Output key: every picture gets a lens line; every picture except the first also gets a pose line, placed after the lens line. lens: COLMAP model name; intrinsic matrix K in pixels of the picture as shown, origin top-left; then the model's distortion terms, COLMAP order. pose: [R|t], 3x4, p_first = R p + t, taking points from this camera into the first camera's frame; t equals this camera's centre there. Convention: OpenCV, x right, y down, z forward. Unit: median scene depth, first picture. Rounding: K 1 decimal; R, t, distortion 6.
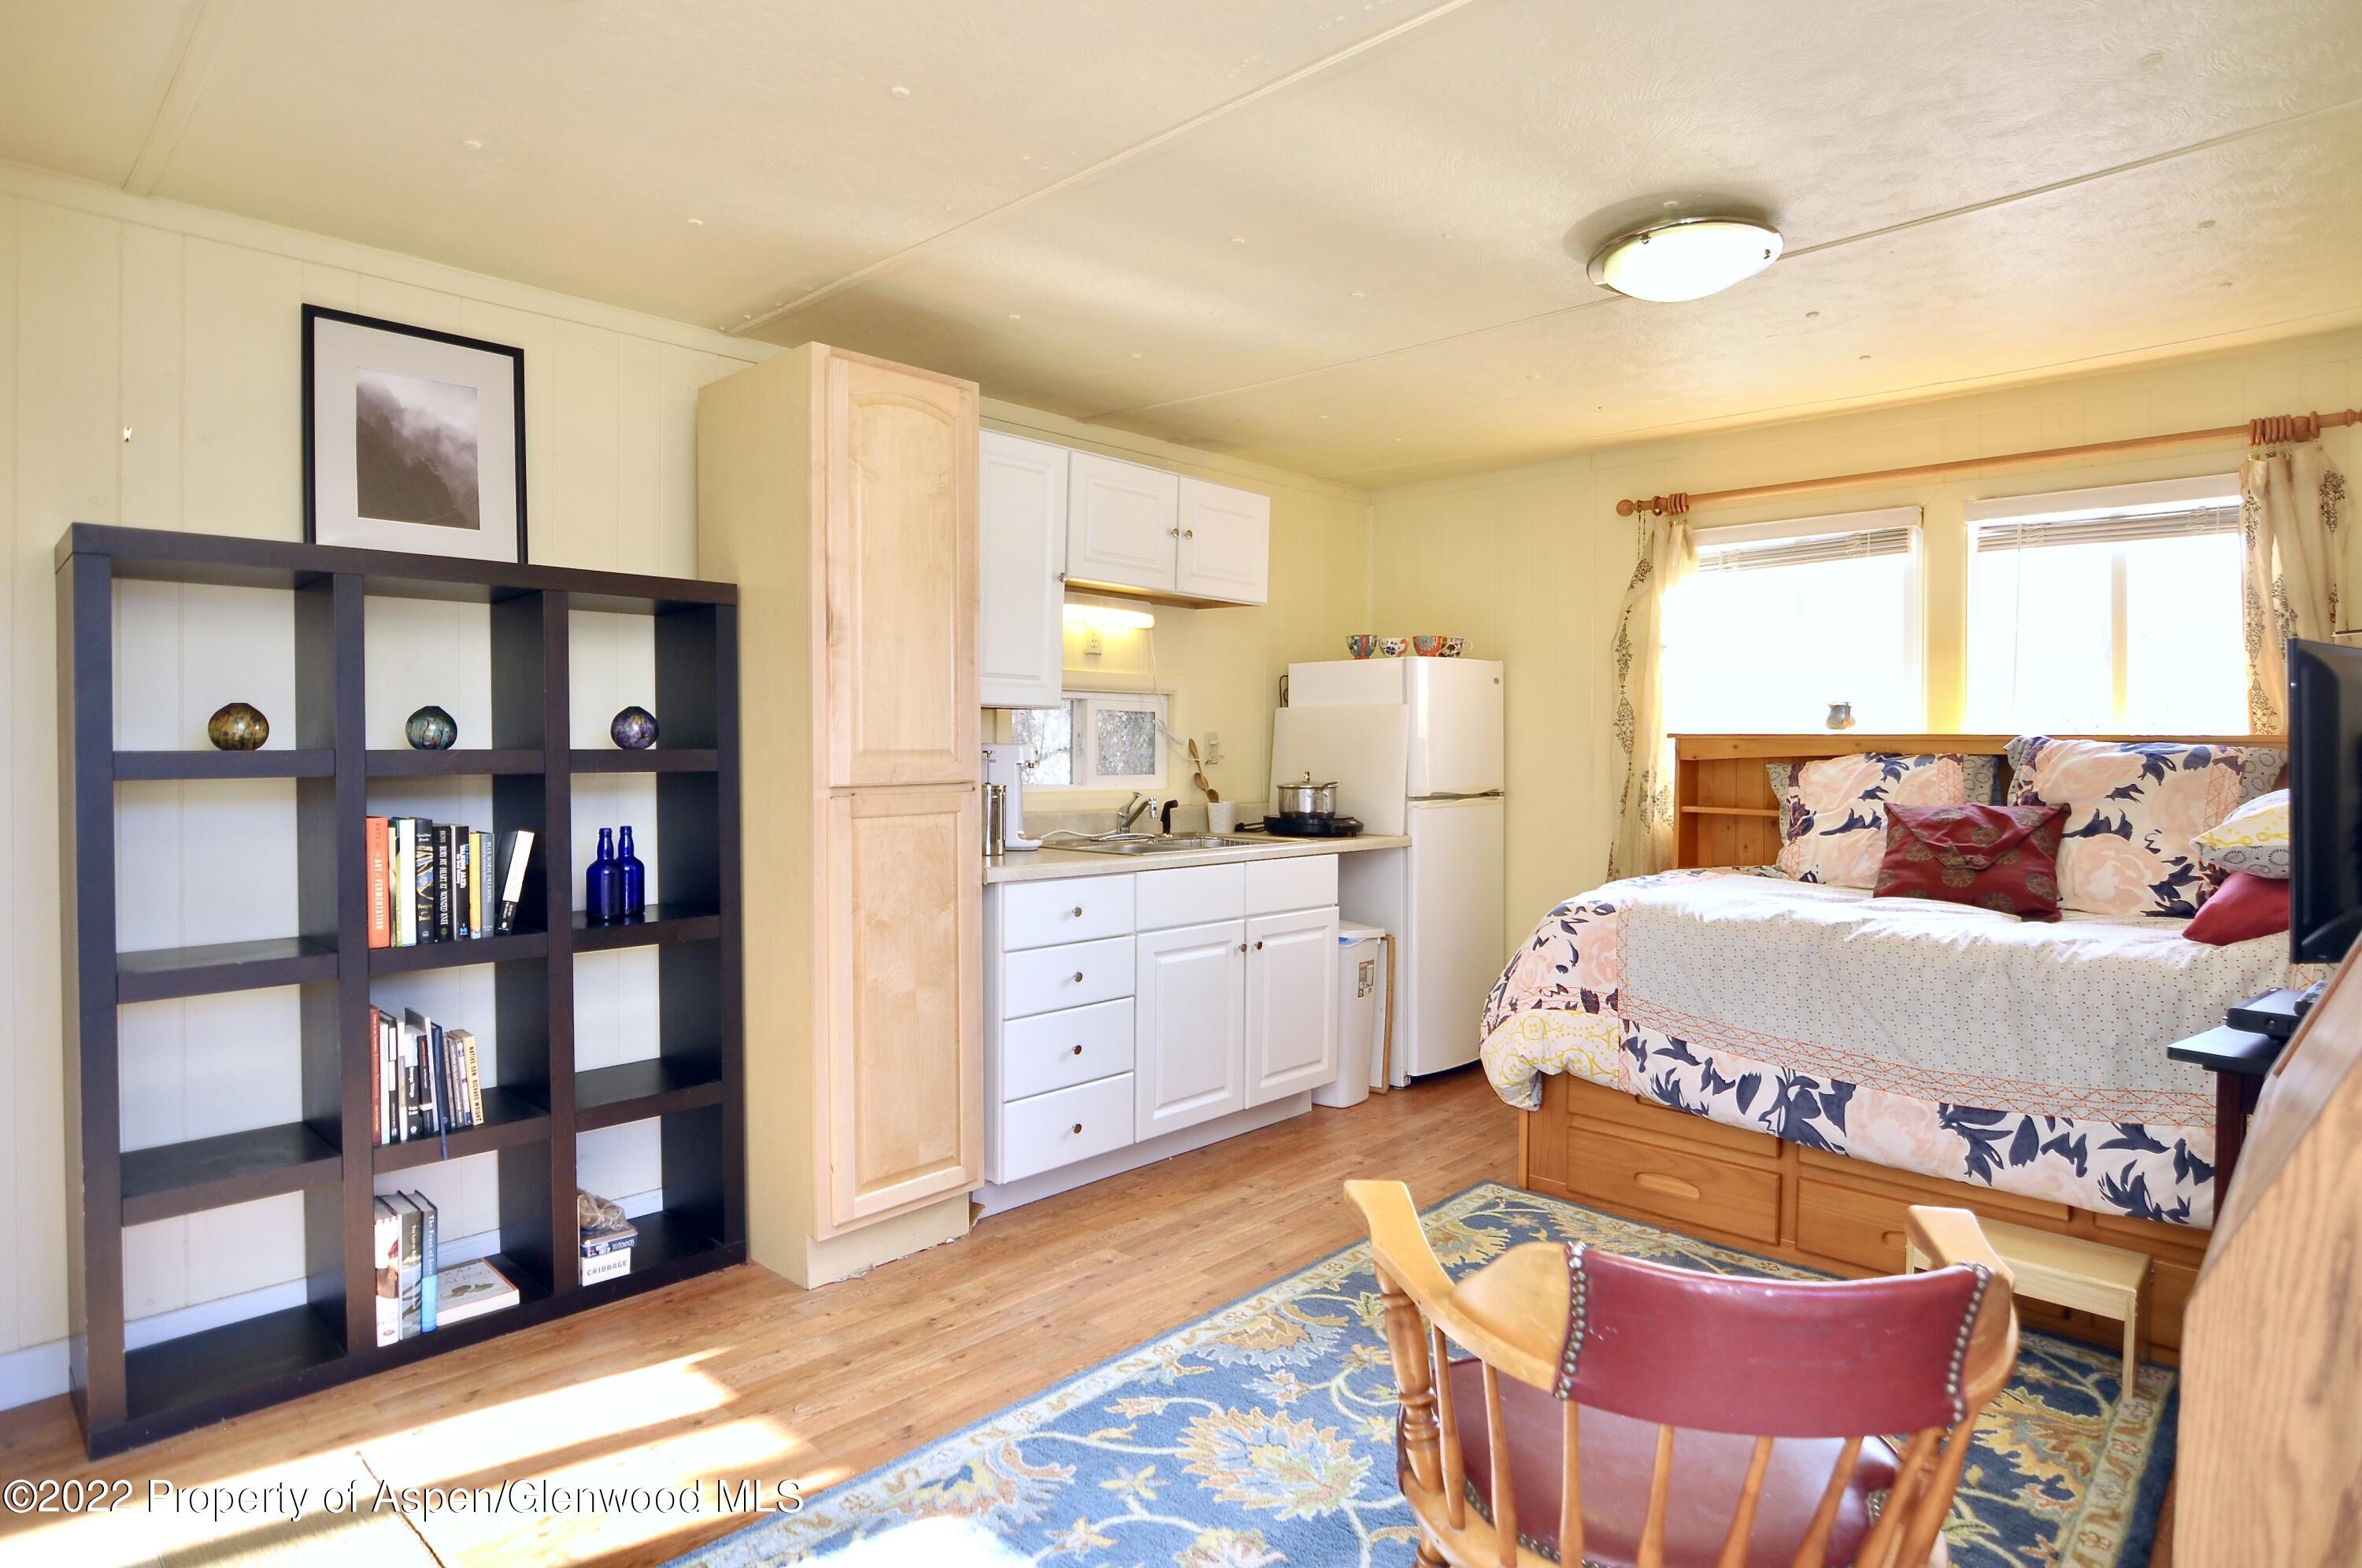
lens RADIAL K [[1296.3, 0, 1158.6], [0, 1296.3, 737.0], [0, 0, 1]] dist [-0.026746, 0.000047]
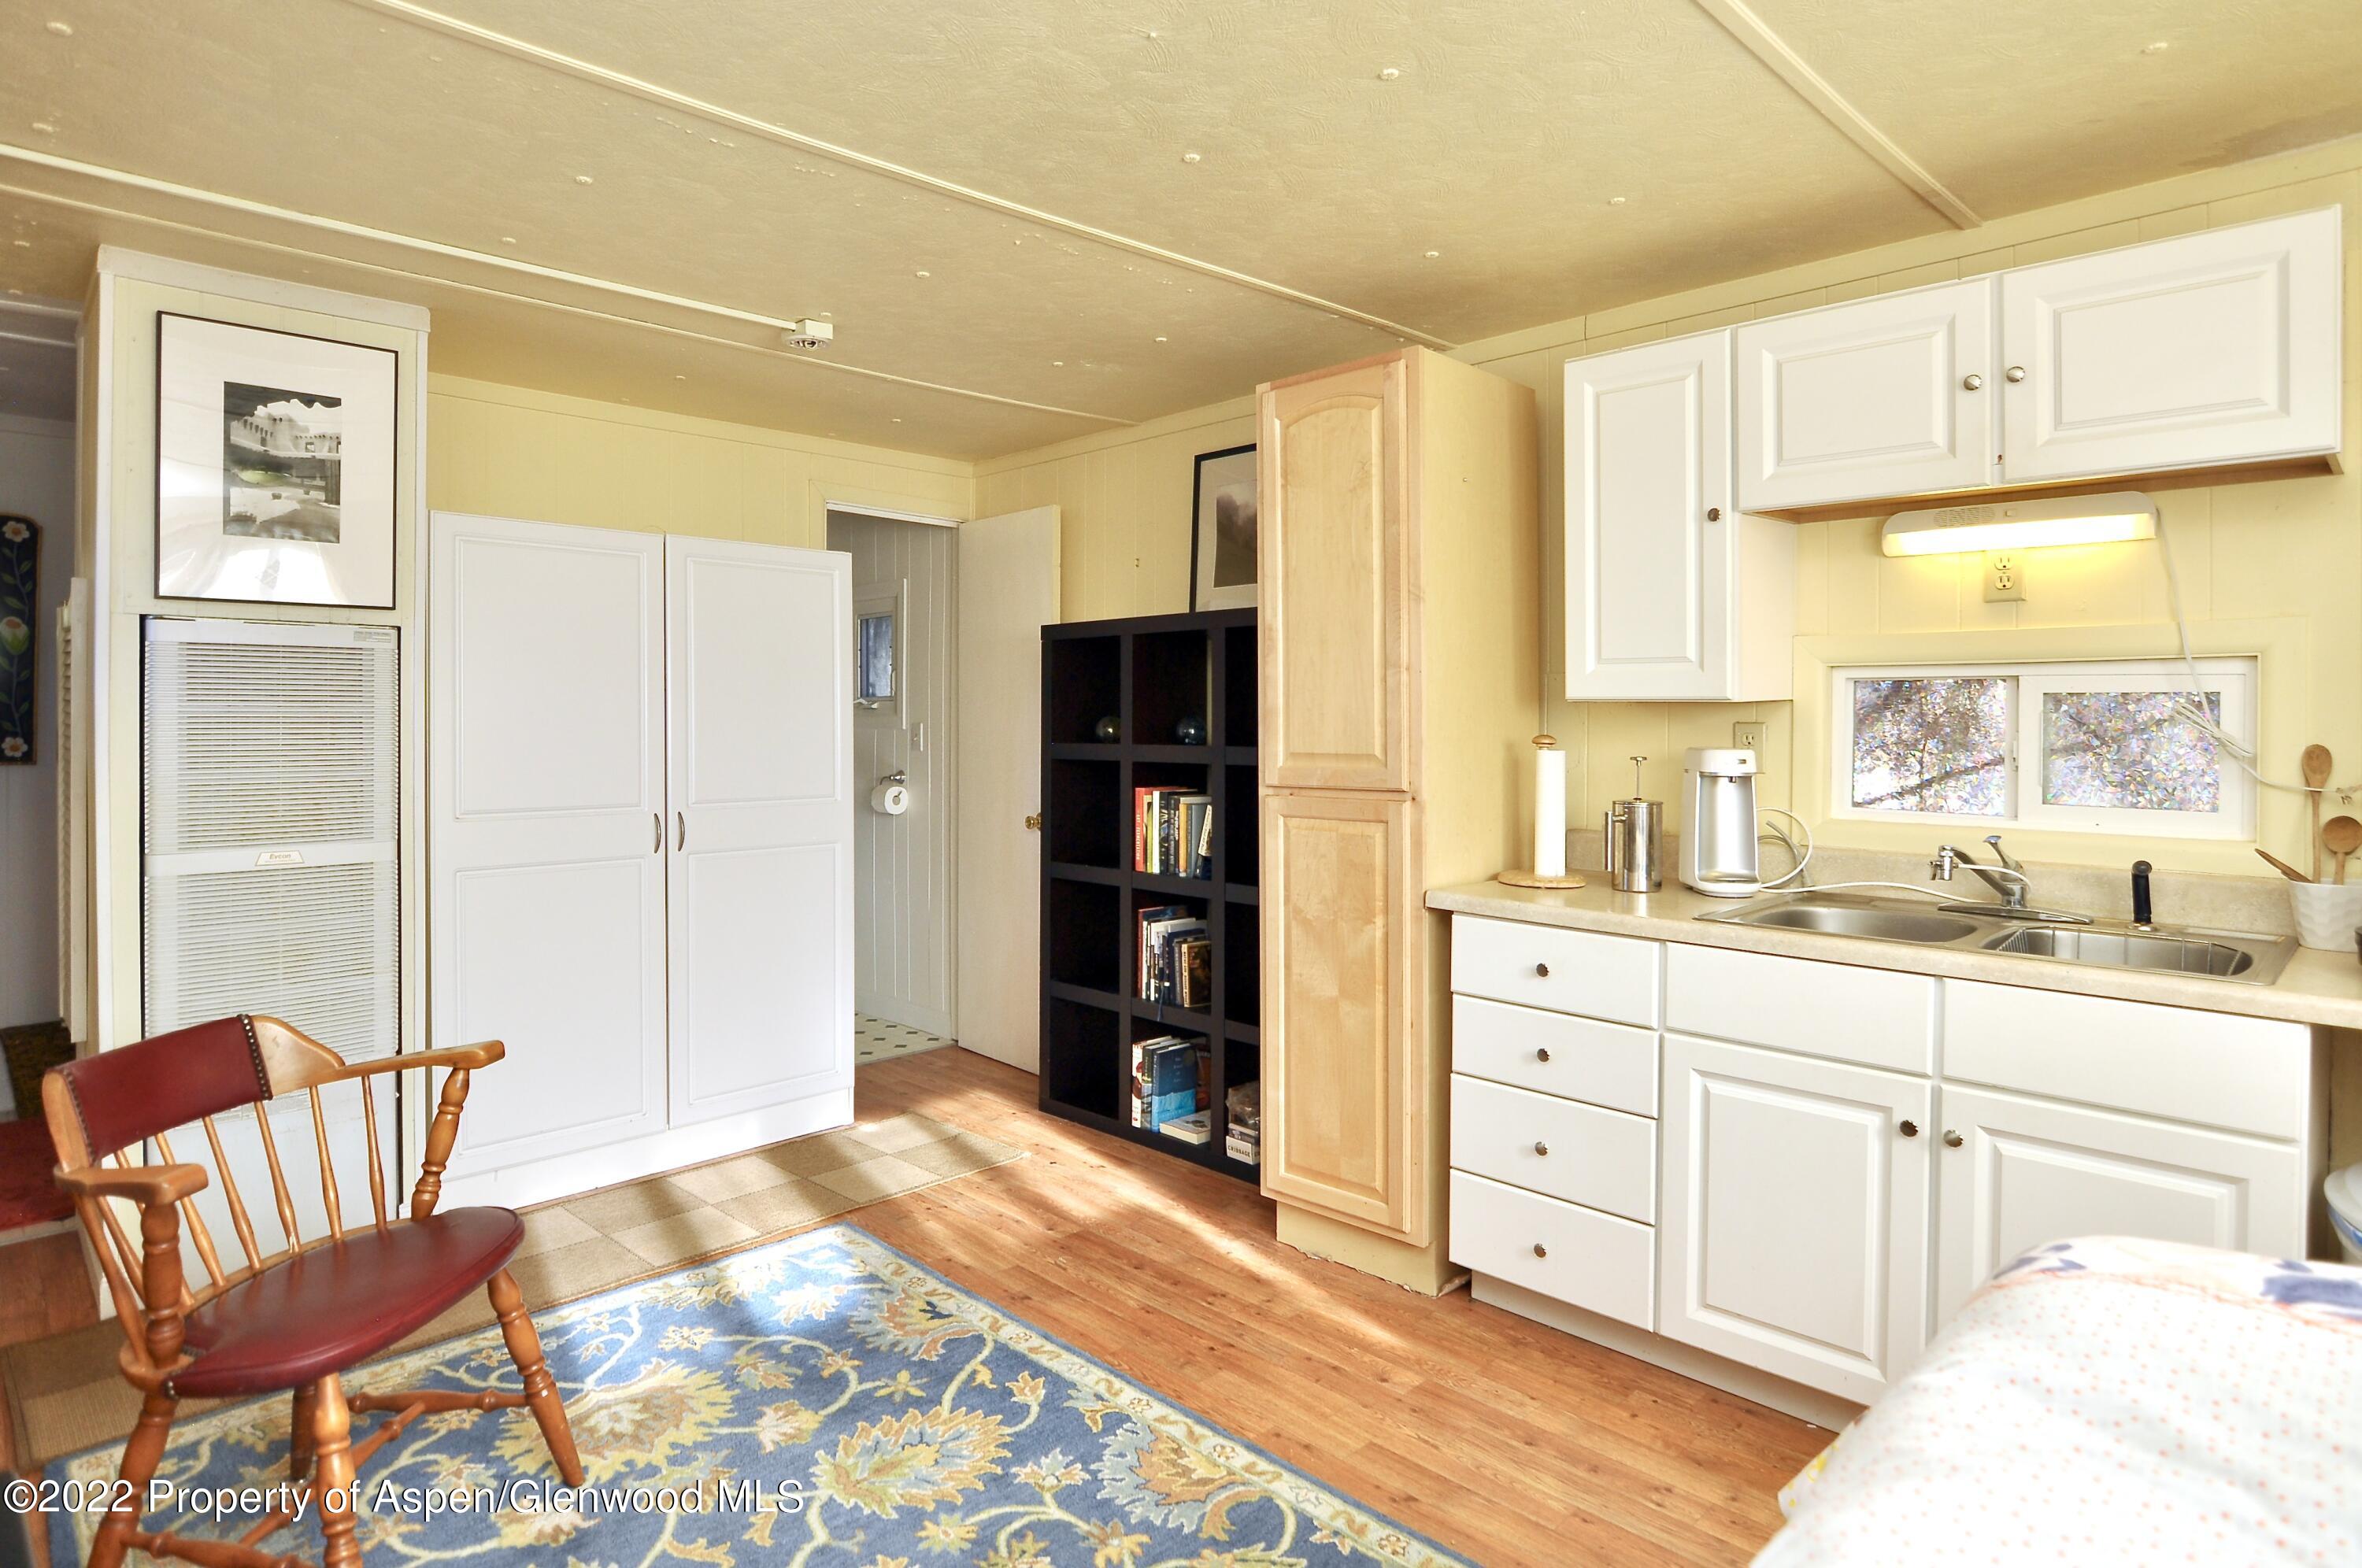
lens RADIAL K [[1296.3, 0, 1158.6], [0, 1296.3, 737.0], [0, 0, 1]] dist [-0.026746, 0.000047]
pose [[-0.046058, 0.011184, -0.998876, 0.932226], [0.003262, 0.999934, 0.011045, -0.016137], [0.998933, -0.002749, -0.046092, 1.063842]]
